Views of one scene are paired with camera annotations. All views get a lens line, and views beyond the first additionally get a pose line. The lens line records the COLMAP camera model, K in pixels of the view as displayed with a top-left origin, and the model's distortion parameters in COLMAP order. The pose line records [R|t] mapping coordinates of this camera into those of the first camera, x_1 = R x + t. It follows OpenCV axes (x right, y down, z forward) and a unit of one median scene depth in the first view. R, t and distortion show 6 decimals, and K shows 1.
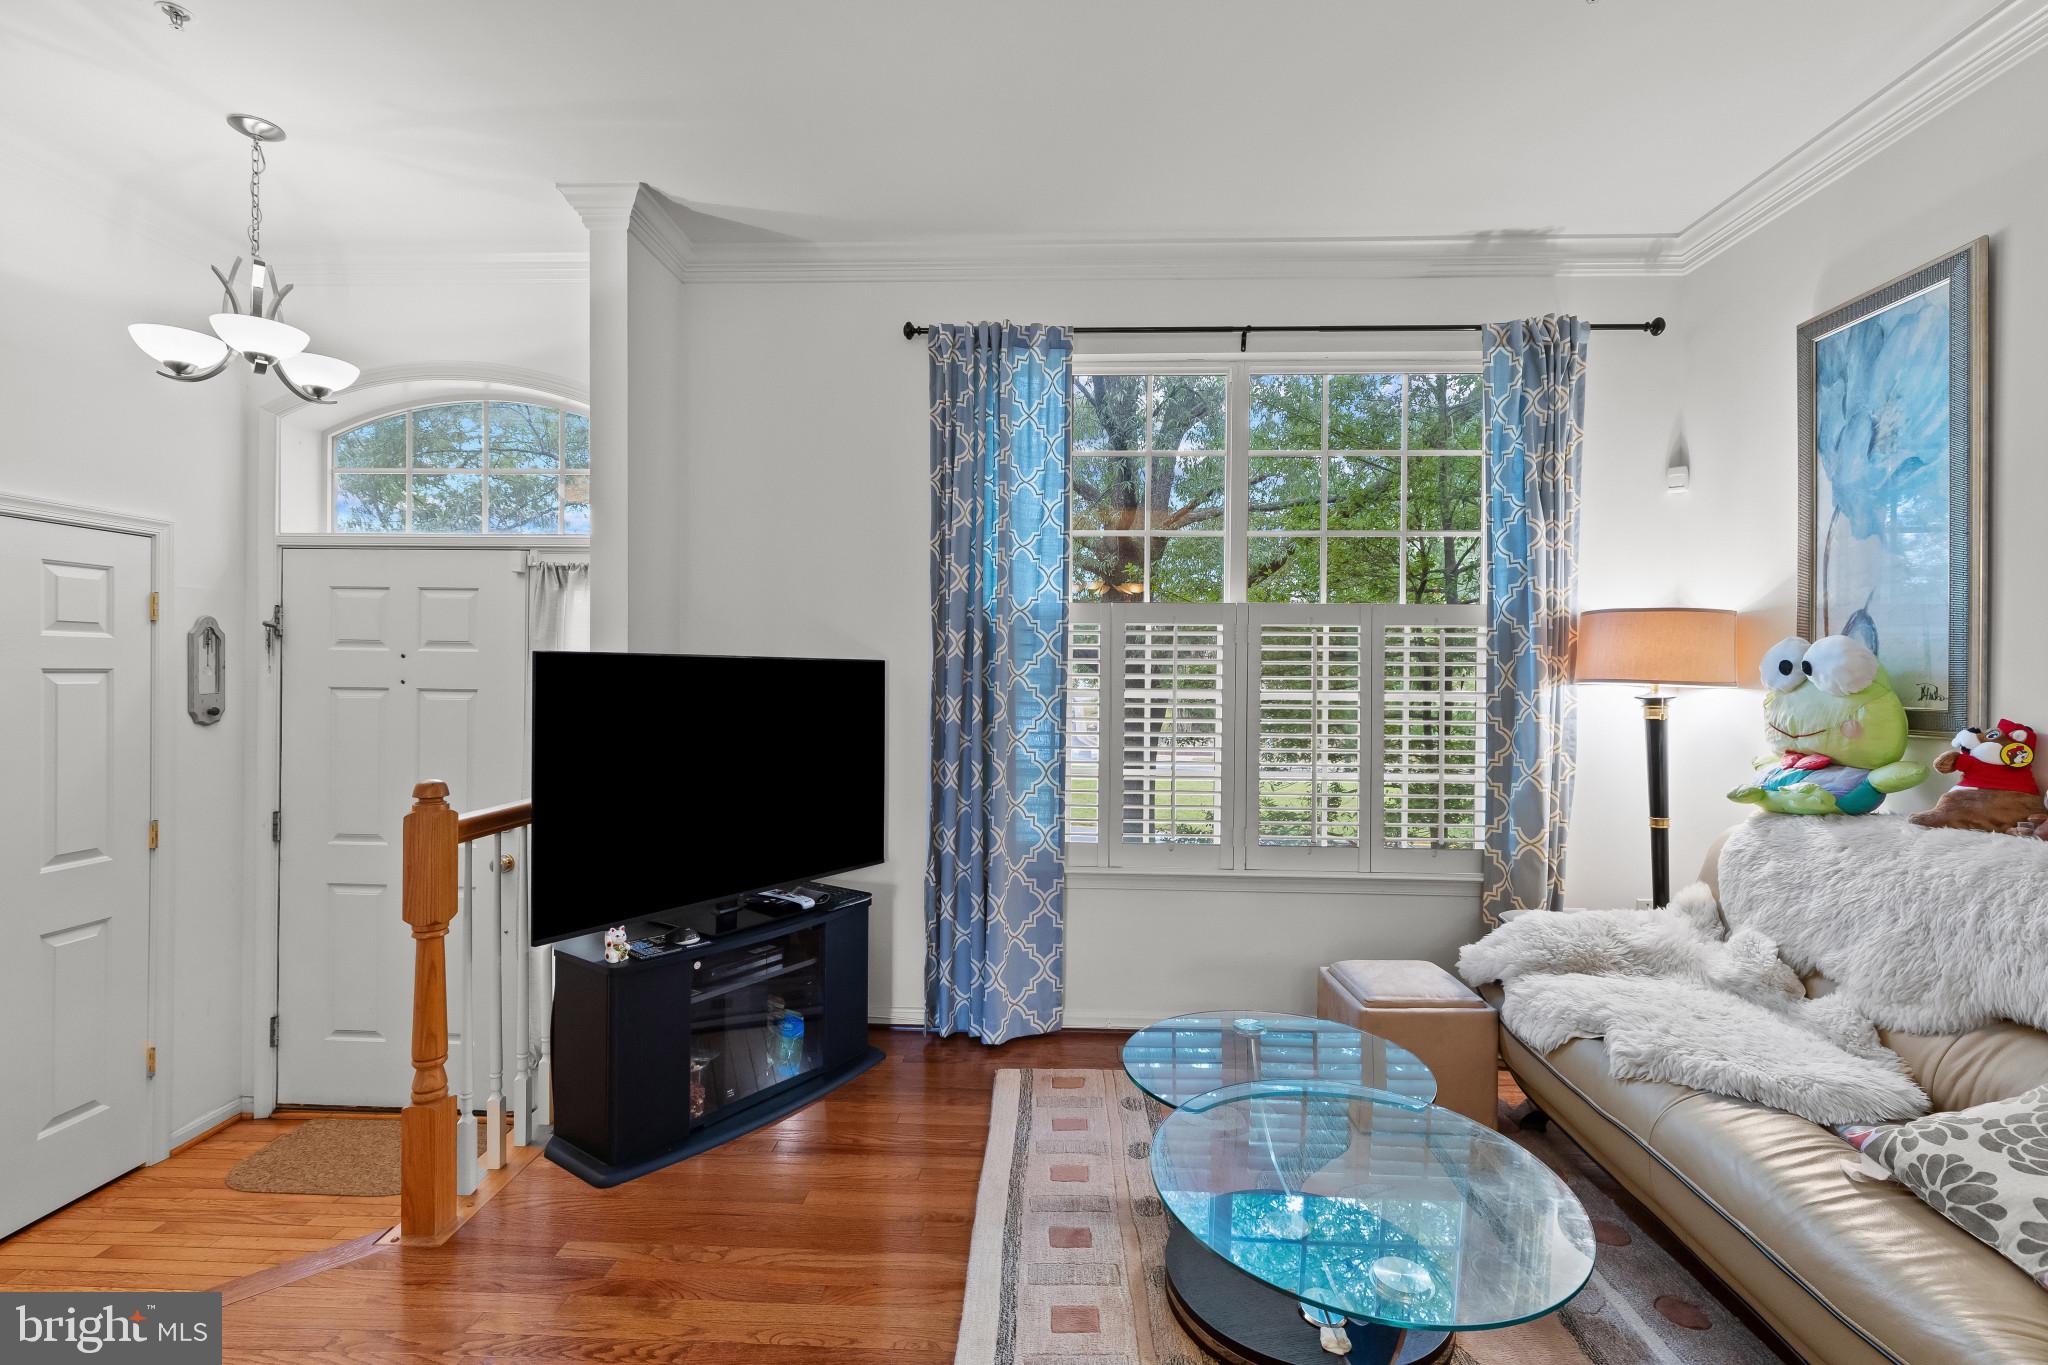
lens RADIAL K [[930.8, 0, 1018.7], [0, 930.8, 677.0], [0, 0, 1]] dist [0.007588, -0.003176]
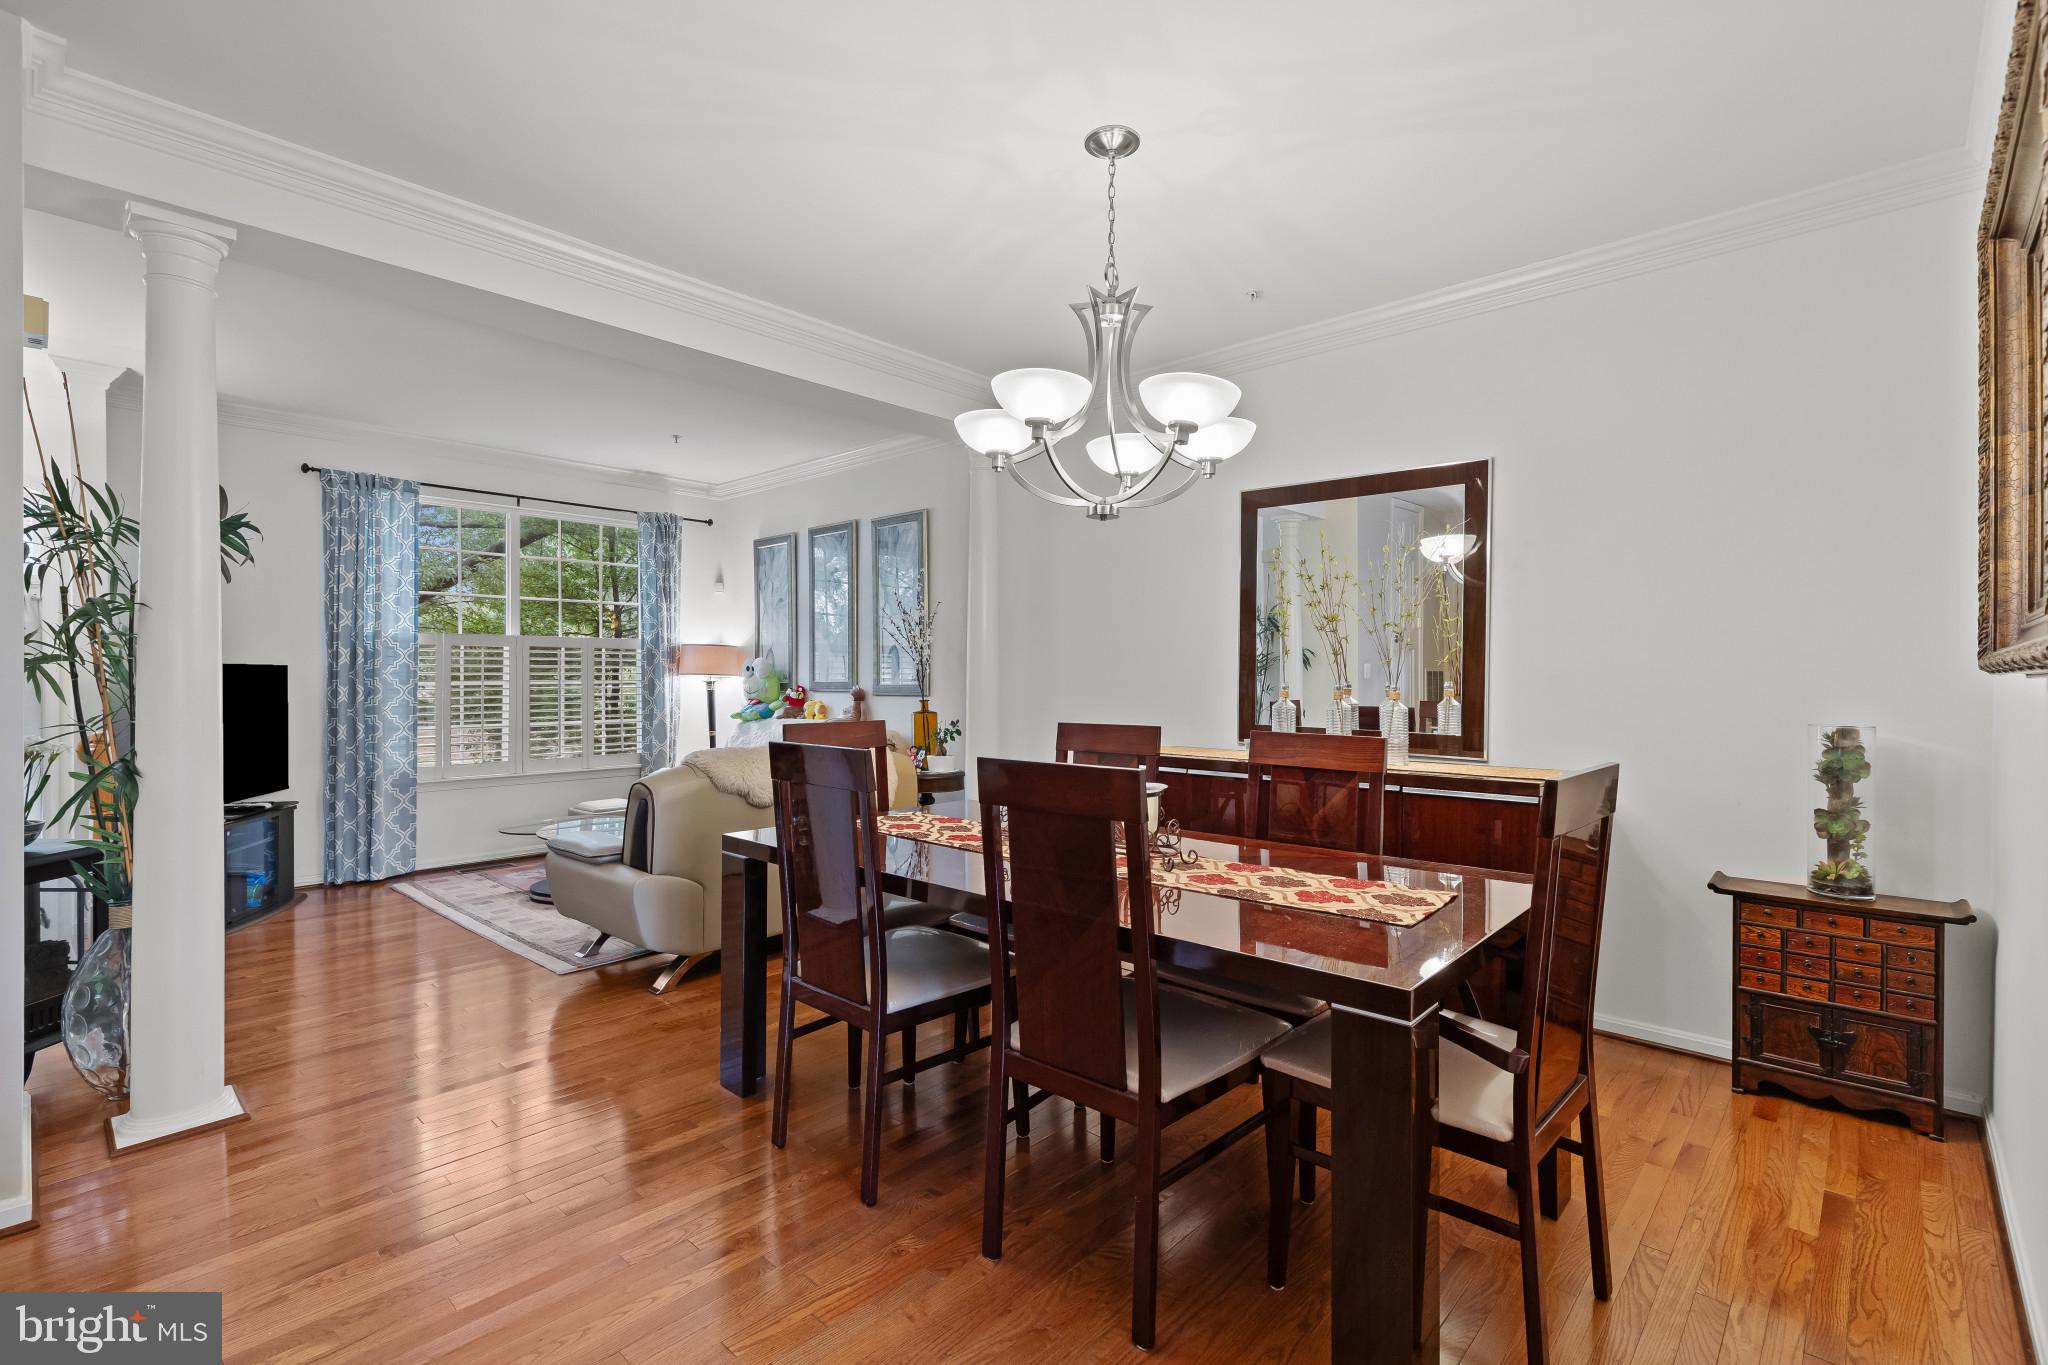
lens RADIAL K [[930.8, 0, 1036.6], [0, 930.8, 680.4], [0, 0, 1]] dist [0.007588, -0.003176]
pose [[0.633394, -0.013108, 0.773718, -0.596305], [0.007439, 0.999913, 0.010851, 0.000915], [-0.773793, -0.001117, 0.633437, -1.089213]]
